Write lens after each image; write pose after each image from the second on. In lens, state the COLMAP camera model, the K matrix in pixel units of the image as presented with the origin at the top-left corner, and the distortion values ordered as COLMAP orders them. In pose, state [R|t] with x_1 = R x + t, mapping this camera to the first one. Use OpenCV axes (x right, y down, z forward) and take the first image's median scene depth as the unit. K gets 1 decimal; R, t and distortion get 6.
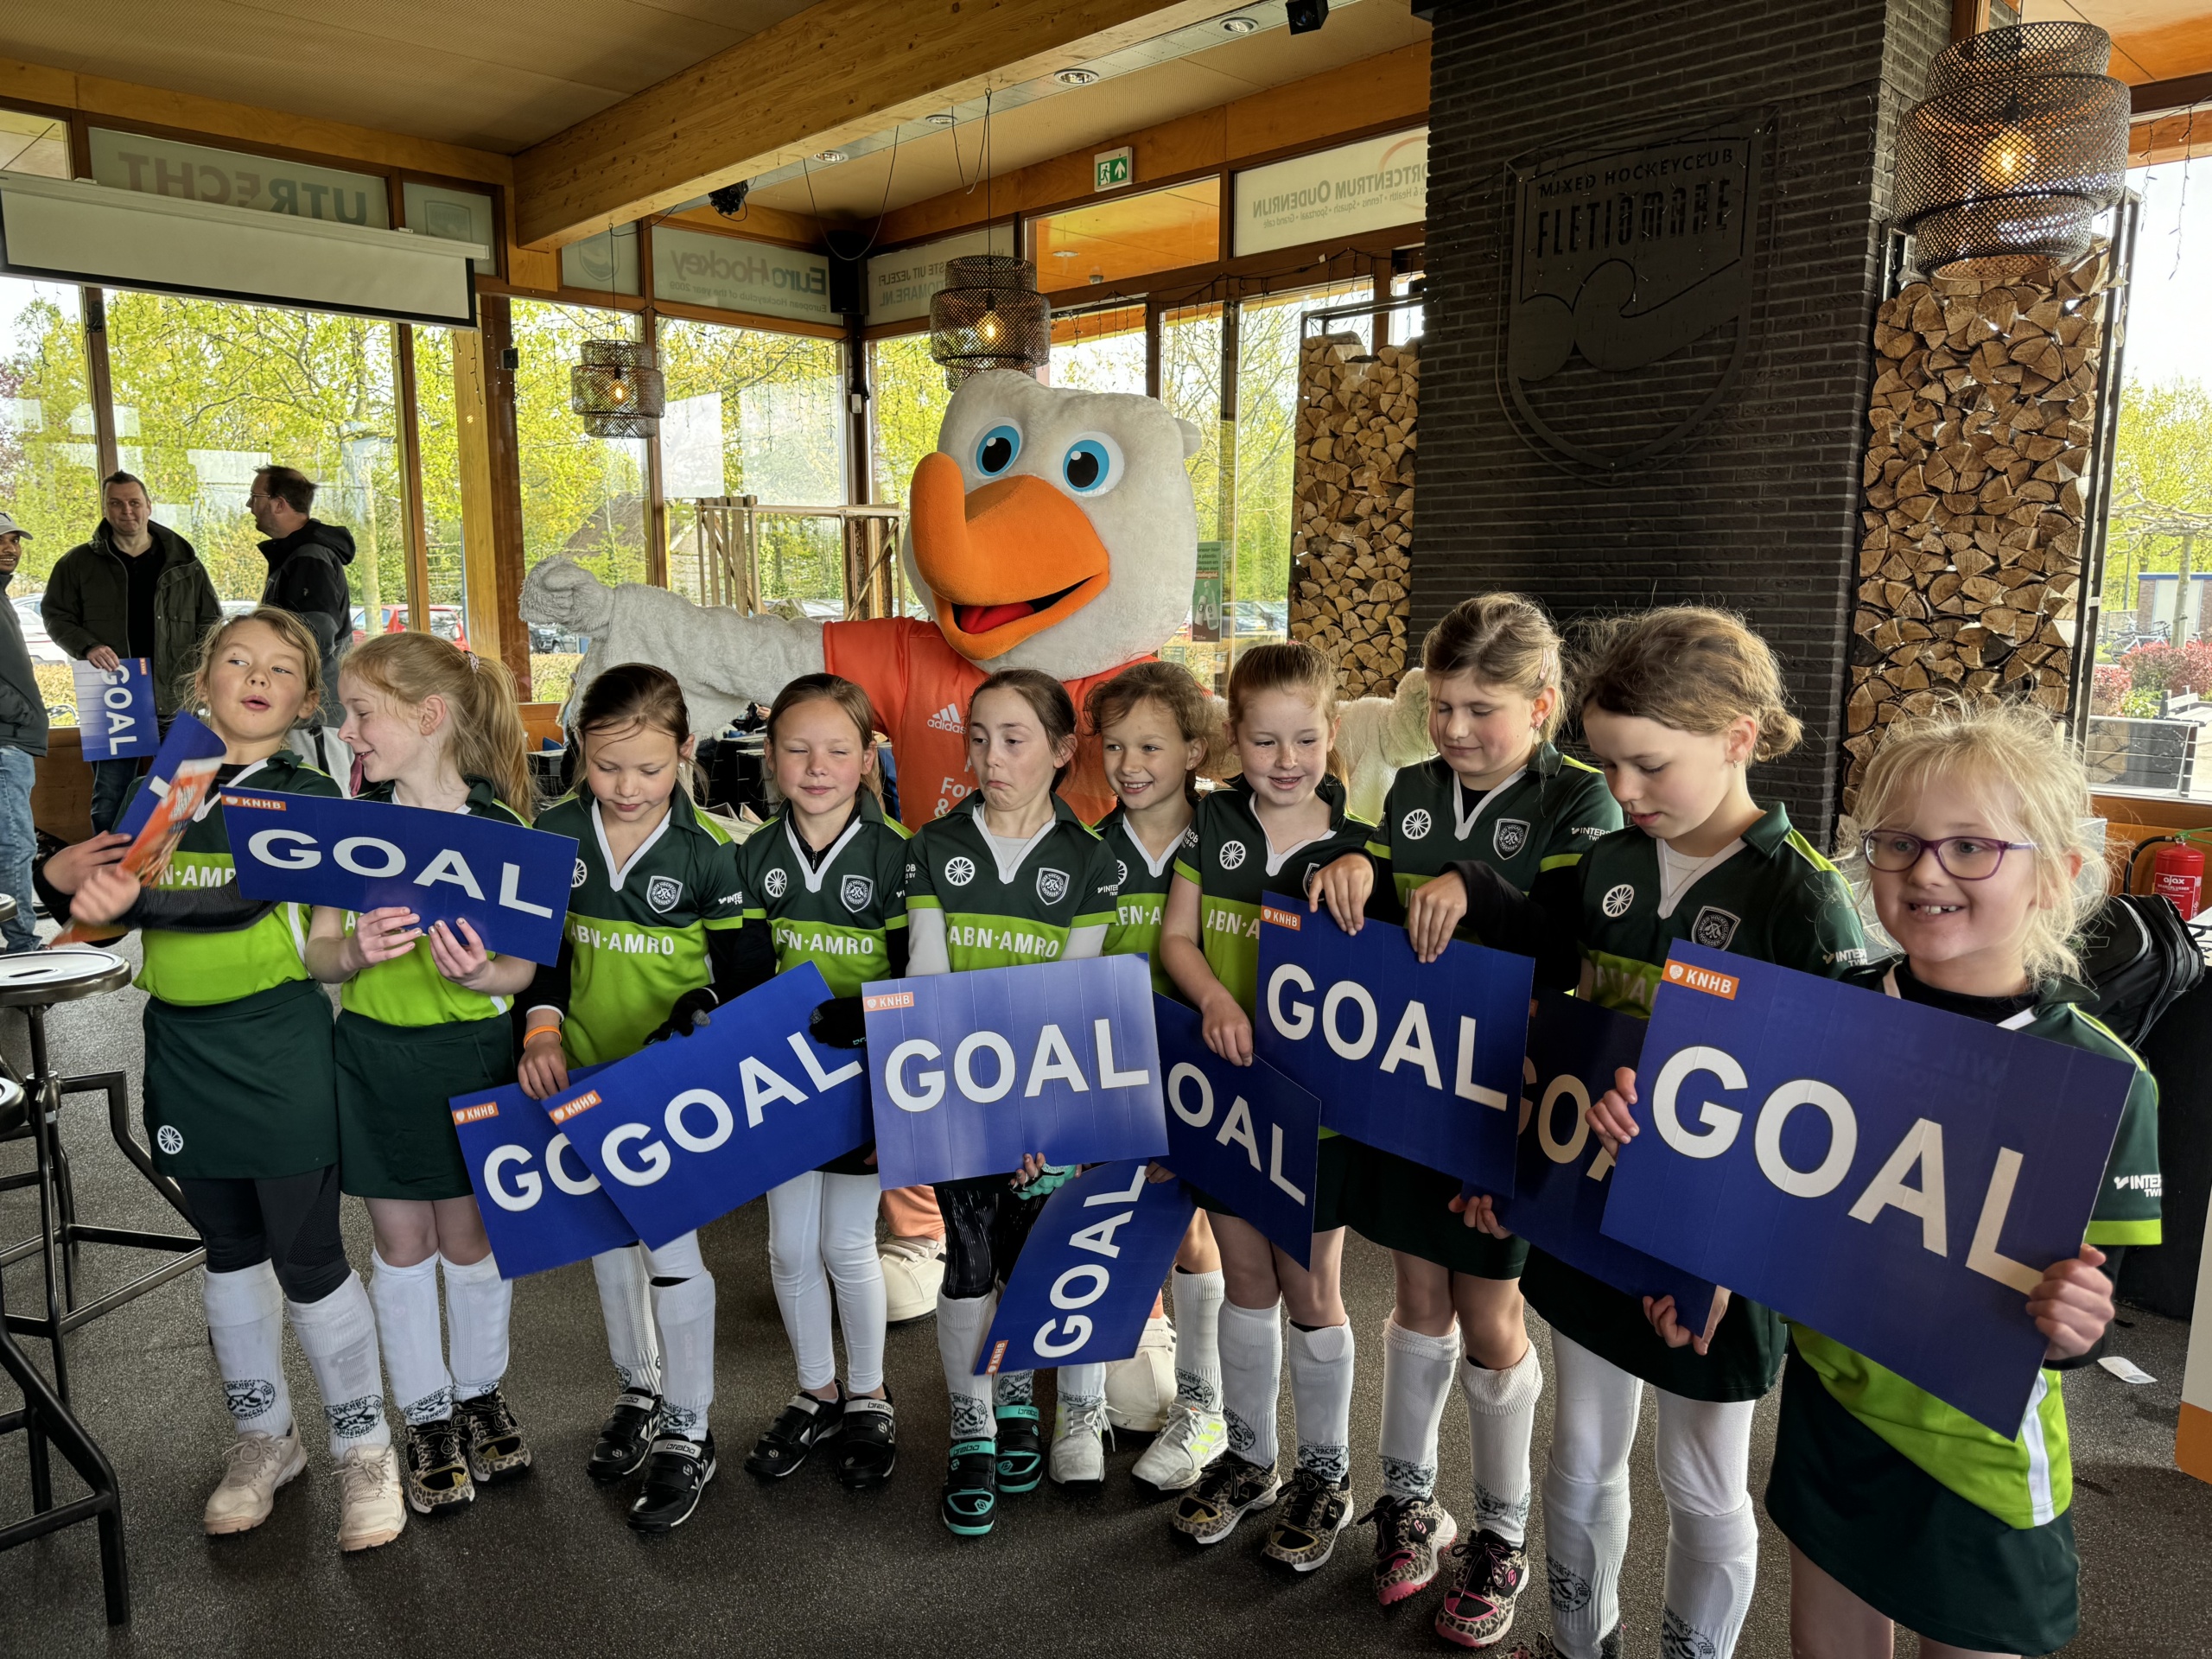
lens RADIAL K [[1580.4, 0, 1104.7], [0, 1580.4, 825.8], [0, 0, 1]] dist [0.003044, -0.003611]
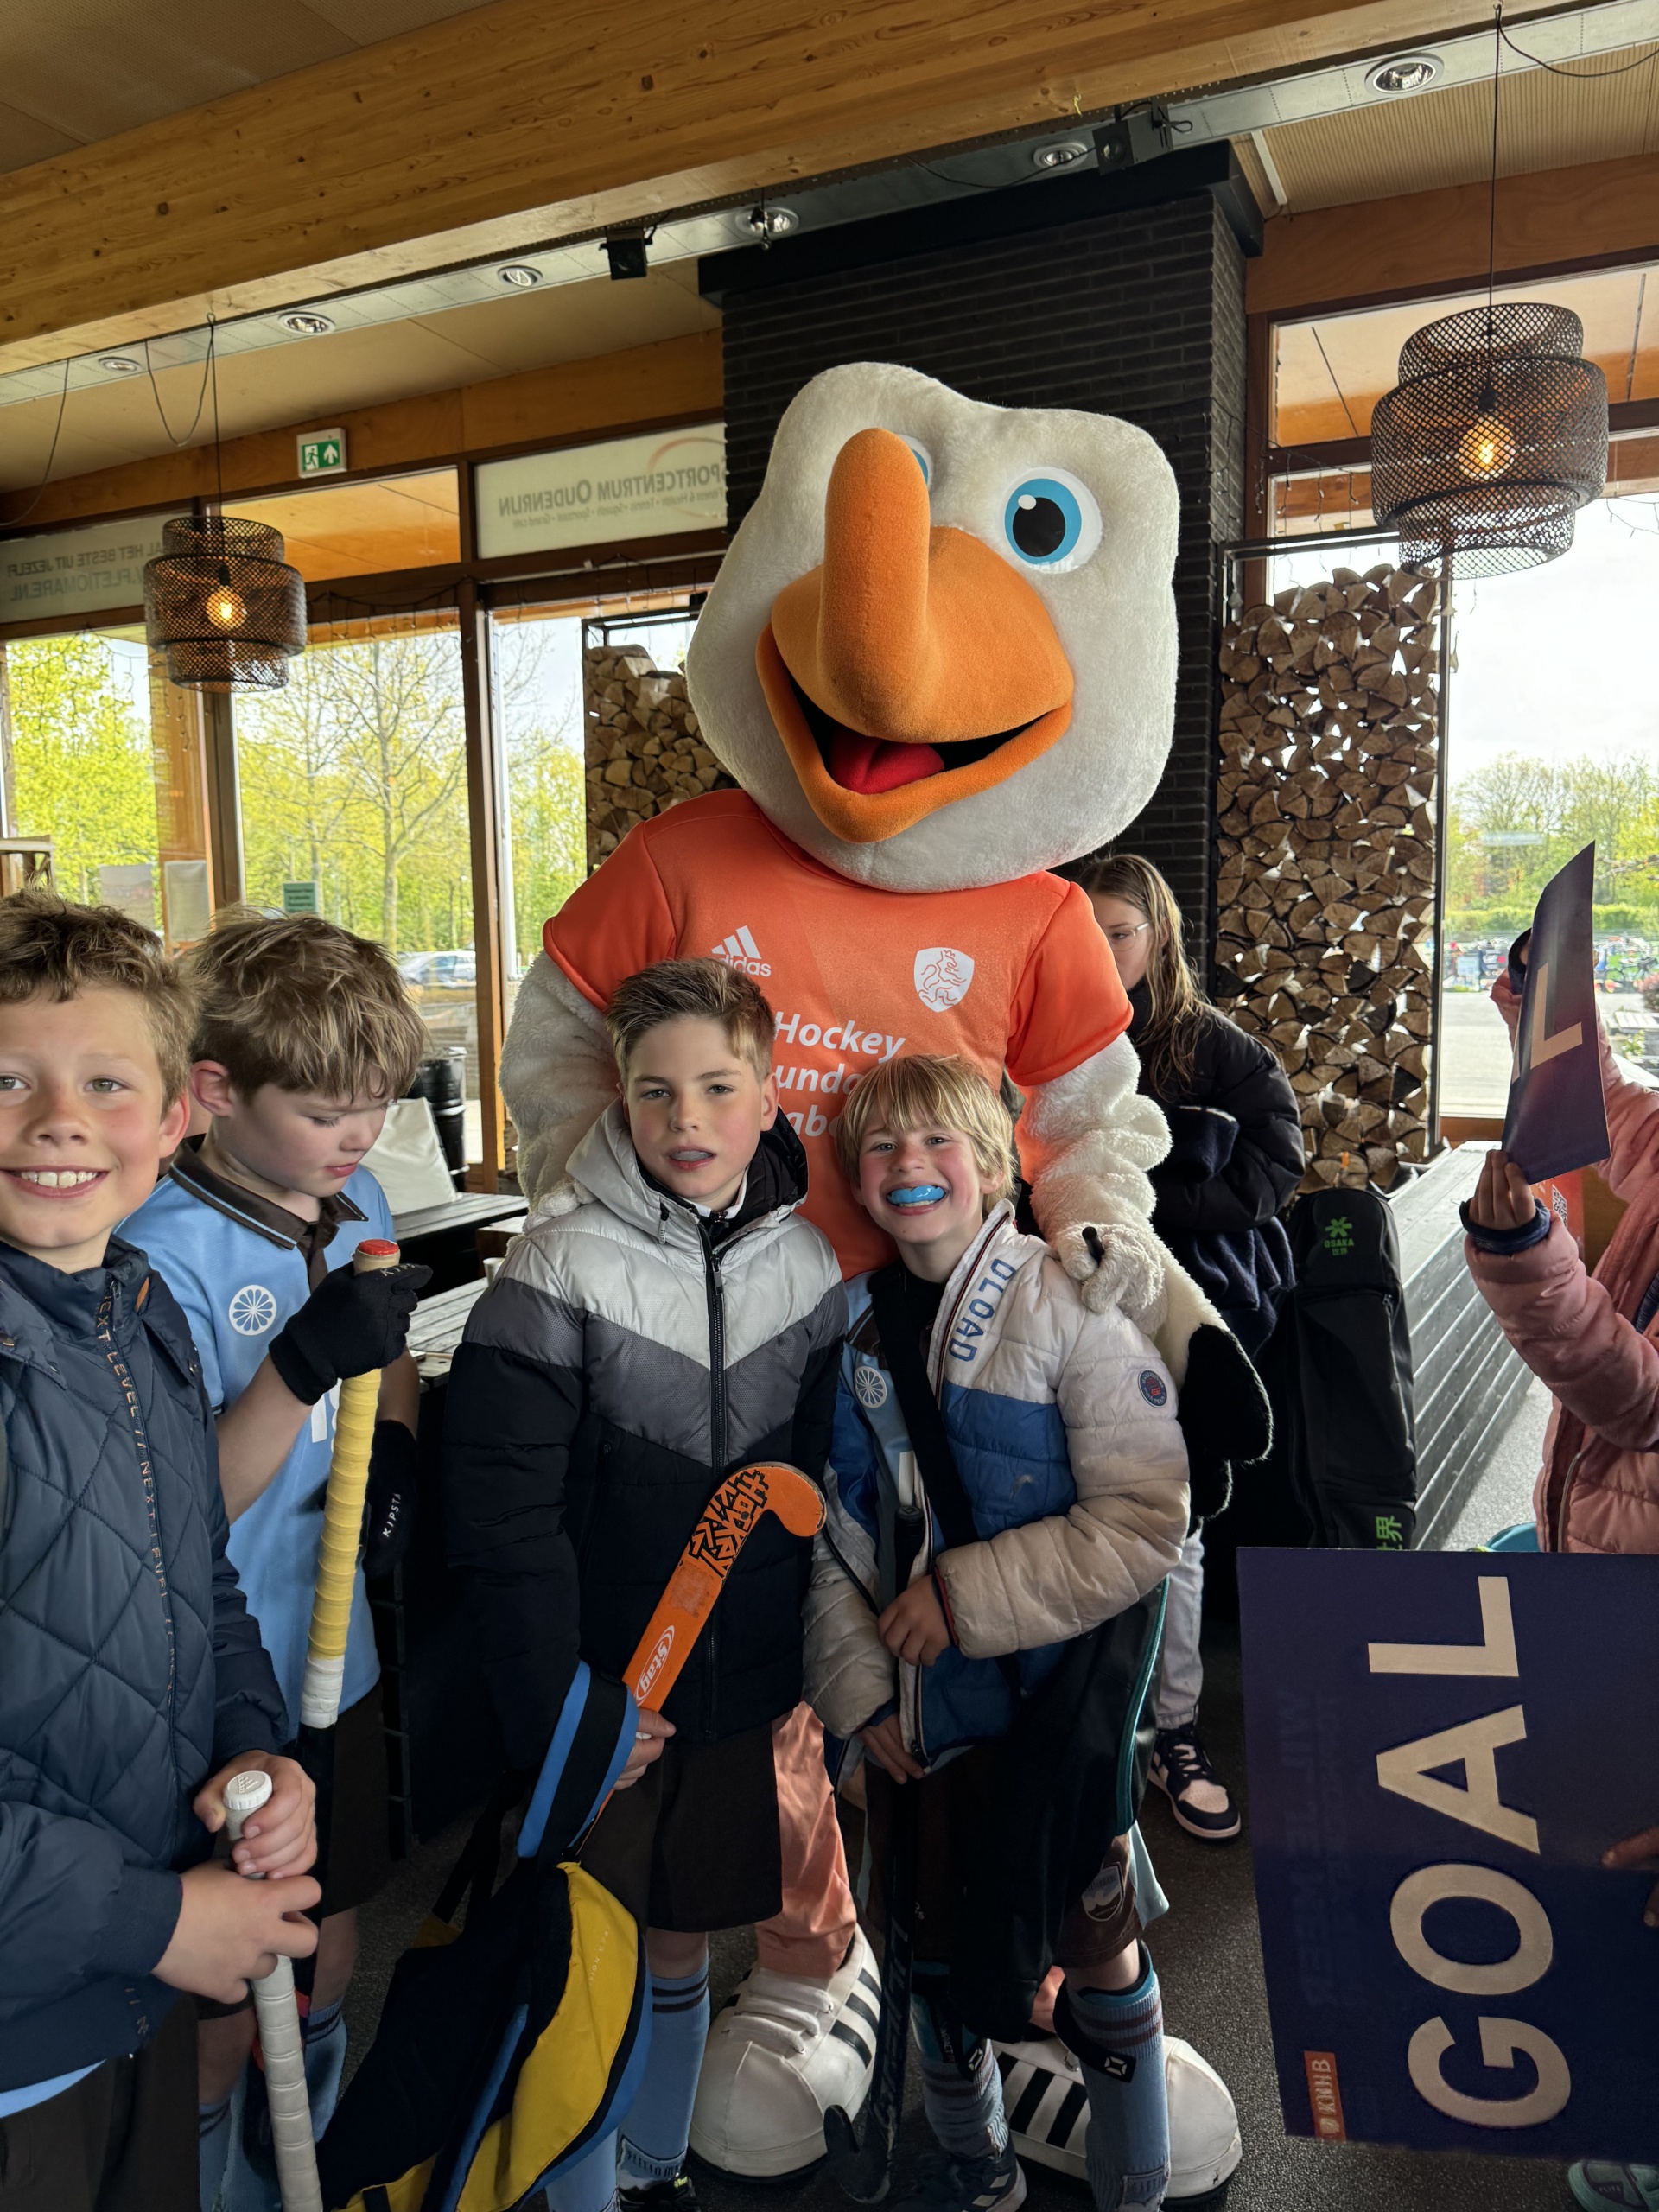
lens RADIAL K [[1606.1, 0, 829.8], [0, 1606.1, 1109.0], [0, 0, 1]] dist [-0.003532, -0.021816]
pose [[0.932001, -0.054238, 0.358374, -0.101398], [0.073167, 0.996539, -0.039459, -0.012403], [-0.354994, 0.062997, 0.932744, 0.176836]]
